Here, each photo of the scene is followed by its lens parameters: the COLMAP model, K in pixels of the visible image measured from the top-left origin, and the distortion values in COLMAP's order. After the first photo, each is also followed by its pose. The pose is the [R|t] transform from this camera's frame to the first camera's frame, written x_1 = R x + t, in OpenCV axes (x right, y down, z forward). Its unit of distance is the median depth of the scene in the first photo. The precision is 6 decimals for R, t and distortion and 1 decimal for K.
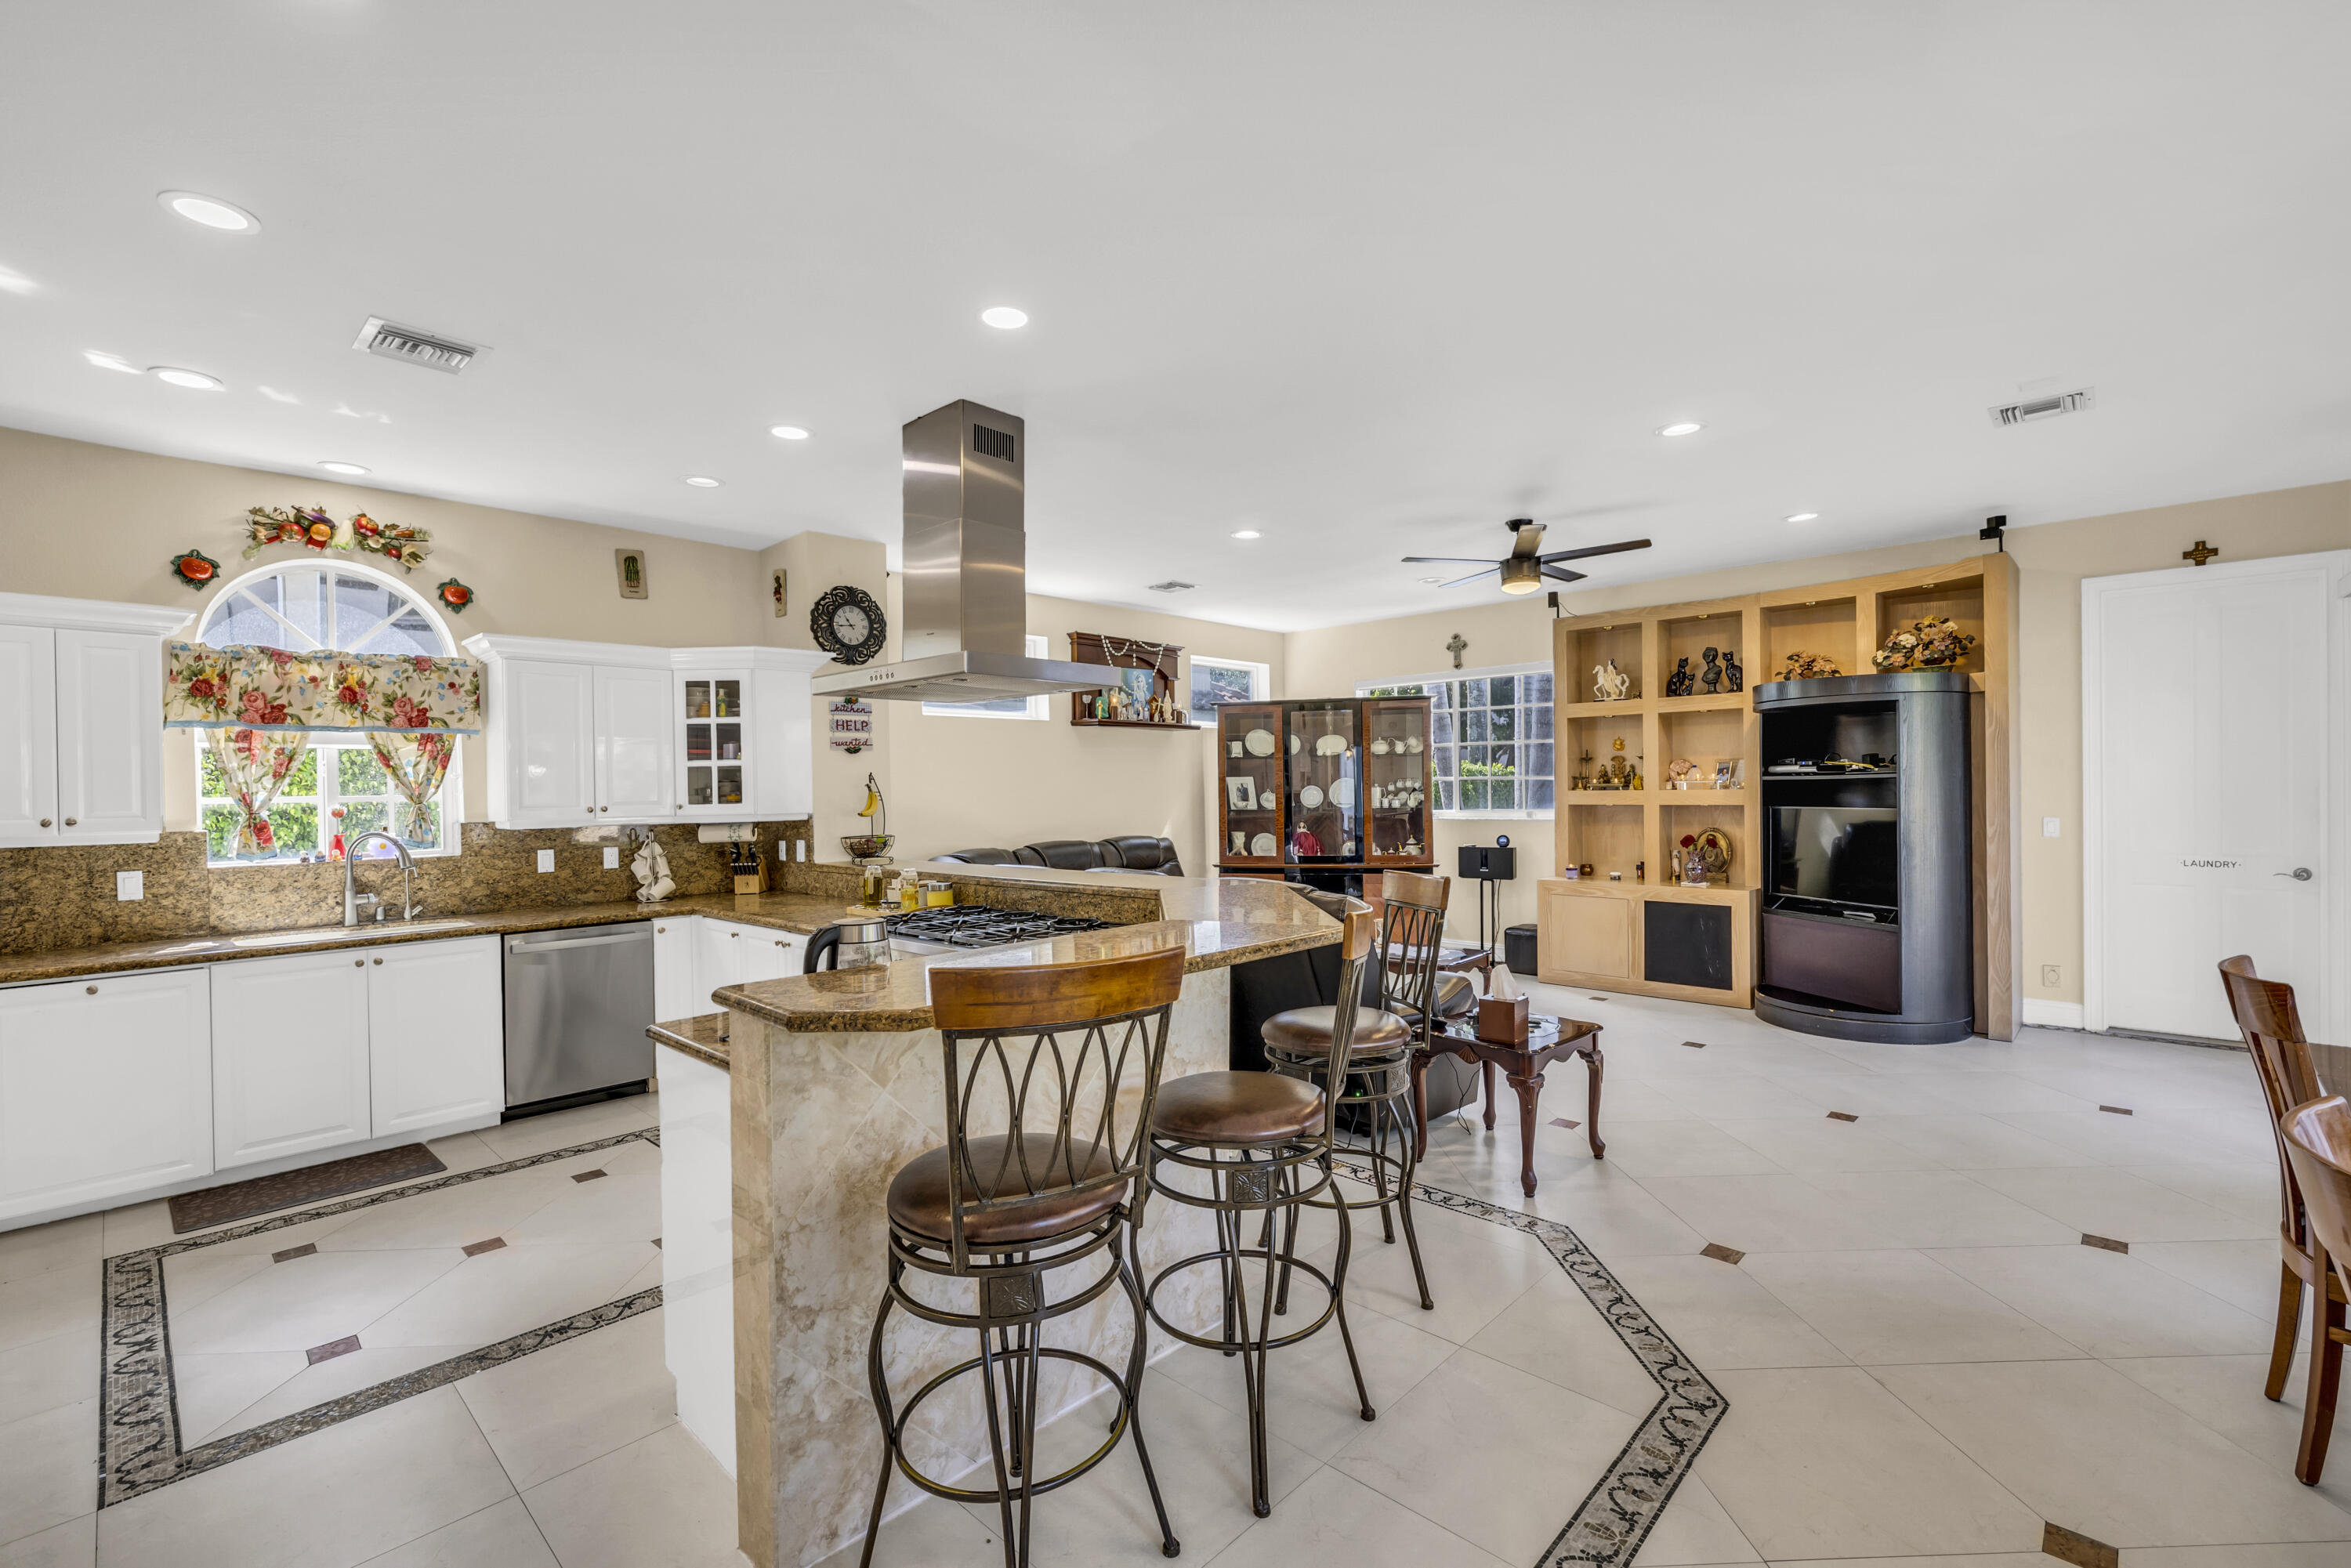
lens RADIAL K [[1009.2, 0, 1174.0], [0, 1009.2, 787.3], [0, 0, 1]] dist [-0.000955, 0.000048]
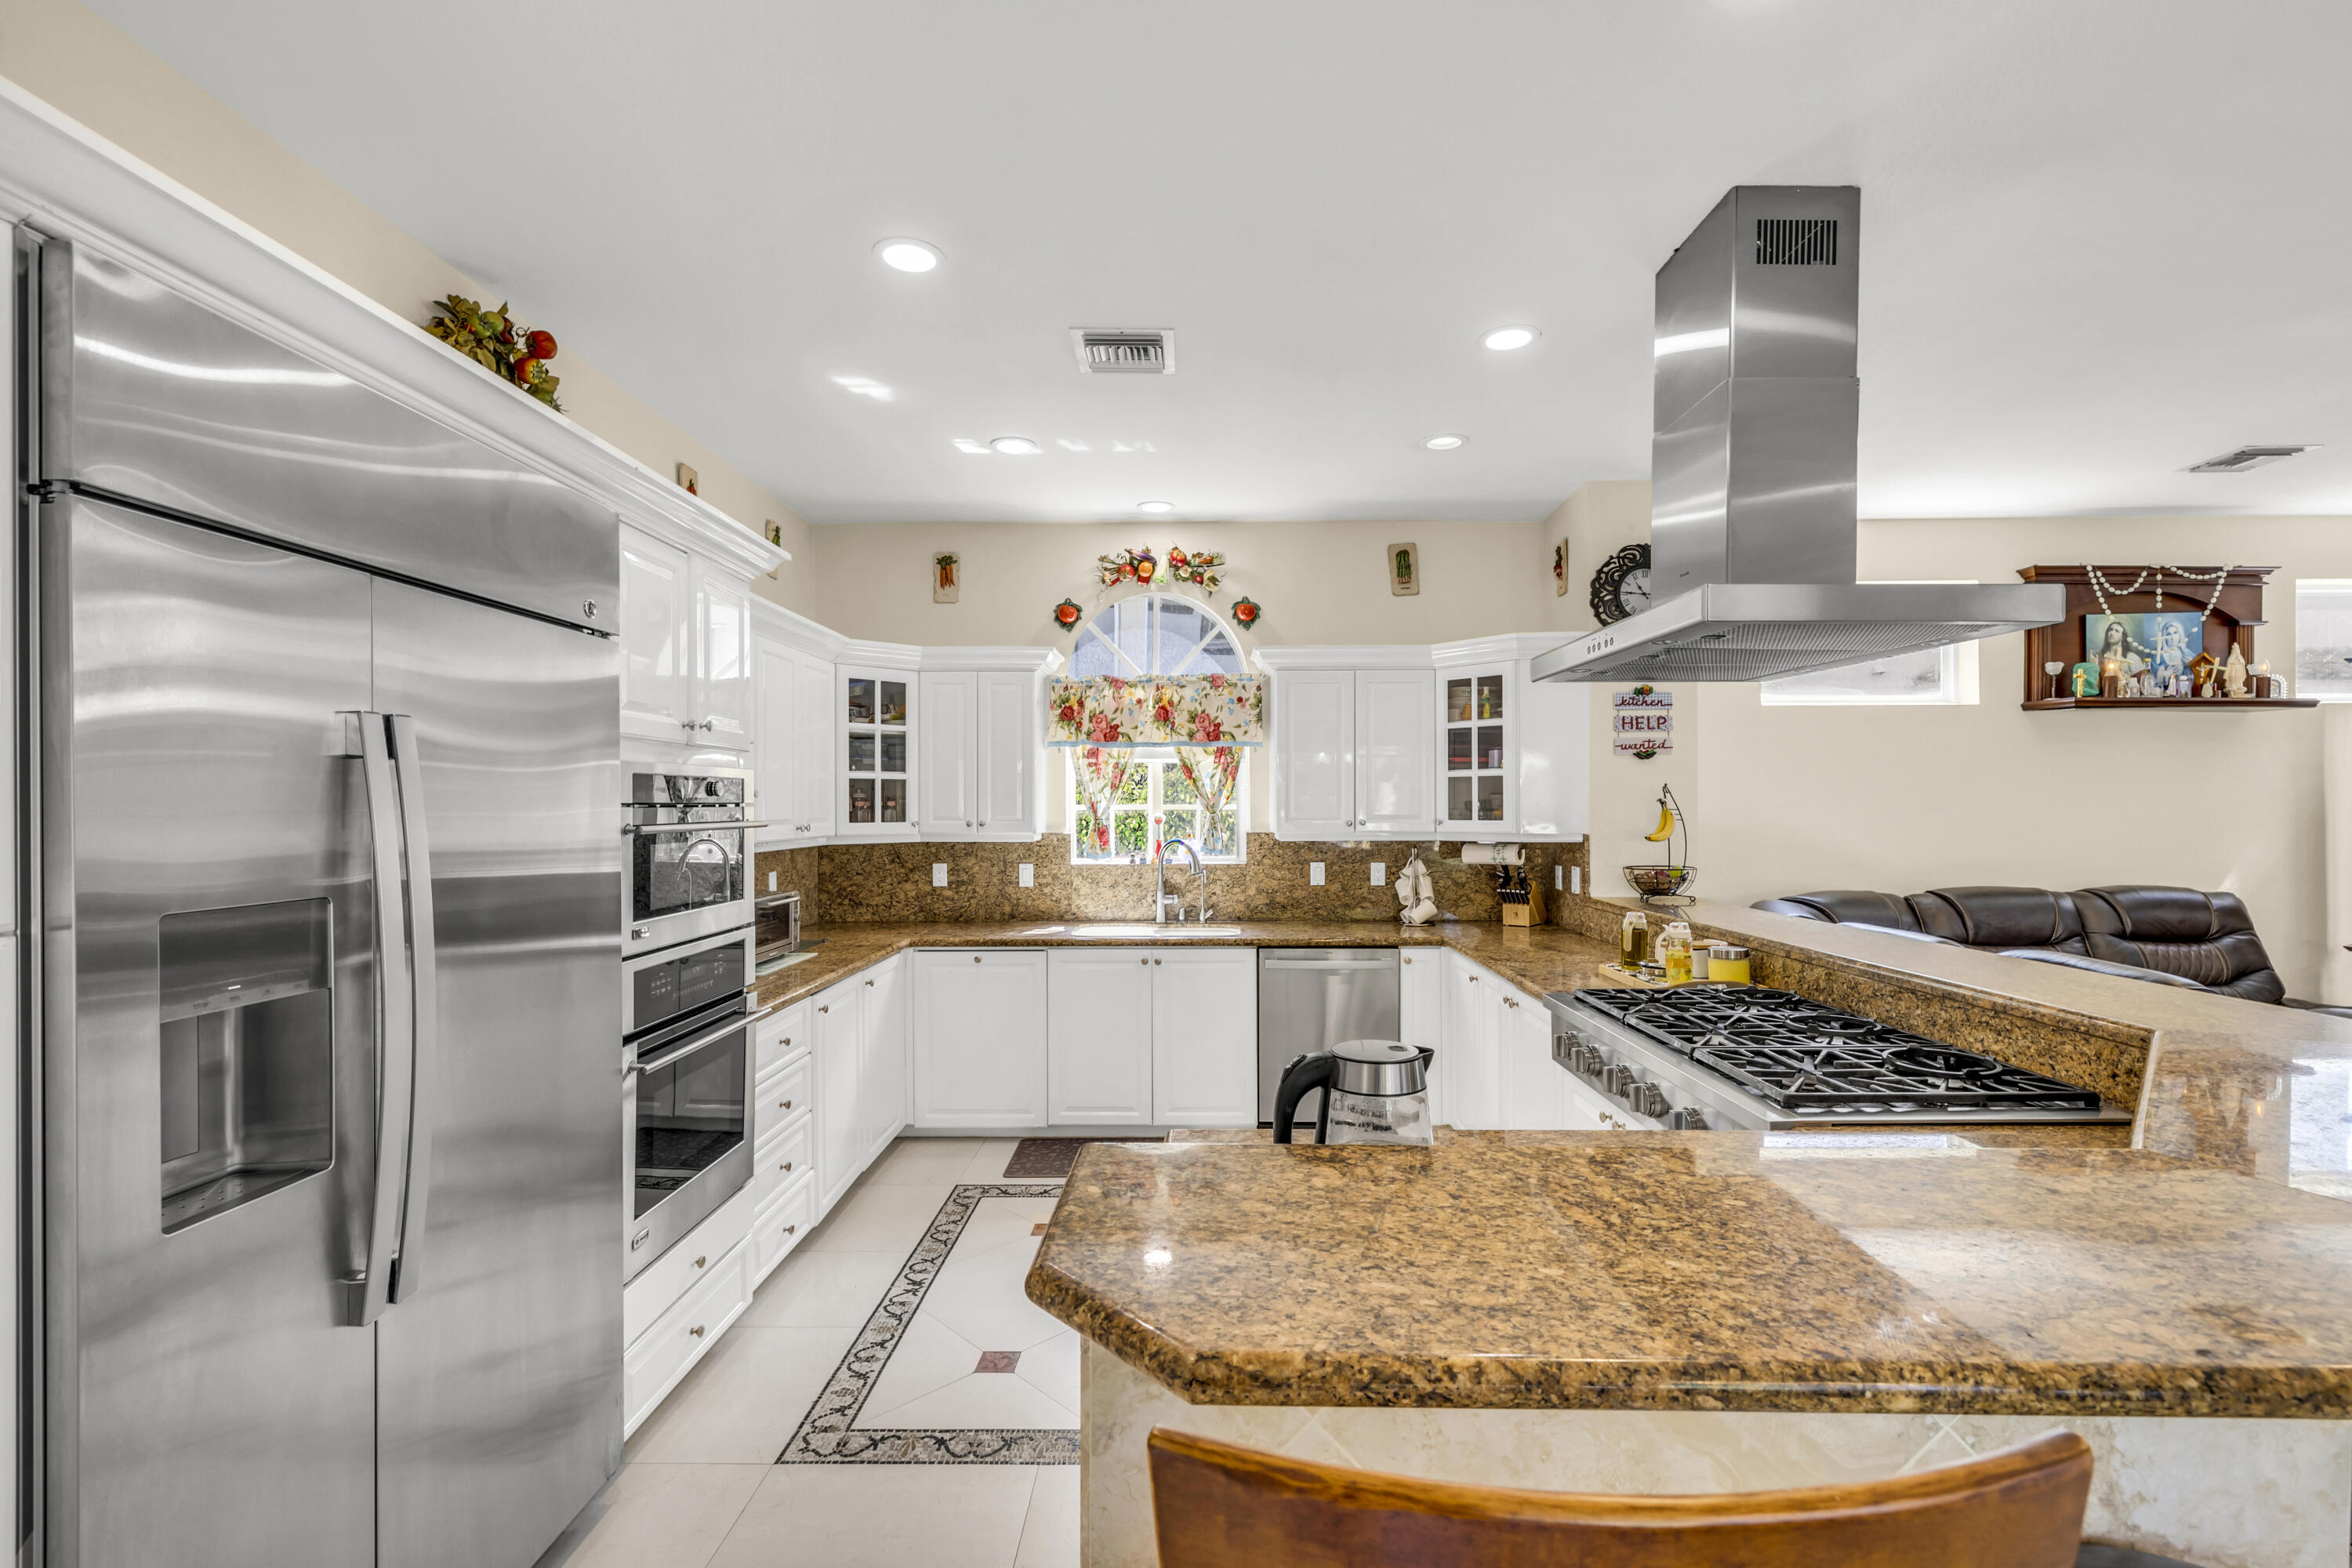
lens RADIAL K [[1009.7, 0, 1205.5], [0, 1009.7, 800.3], [0, 0, 1]] dist [-0.000955, 0.000048]
pose [[0.686033, 0.012391, -0.727465, 0.018163], [-0.008641, 0.999923, 0.008883, -0.006713], [0.727519, 0.000192, 0.686087, 0.266047]]
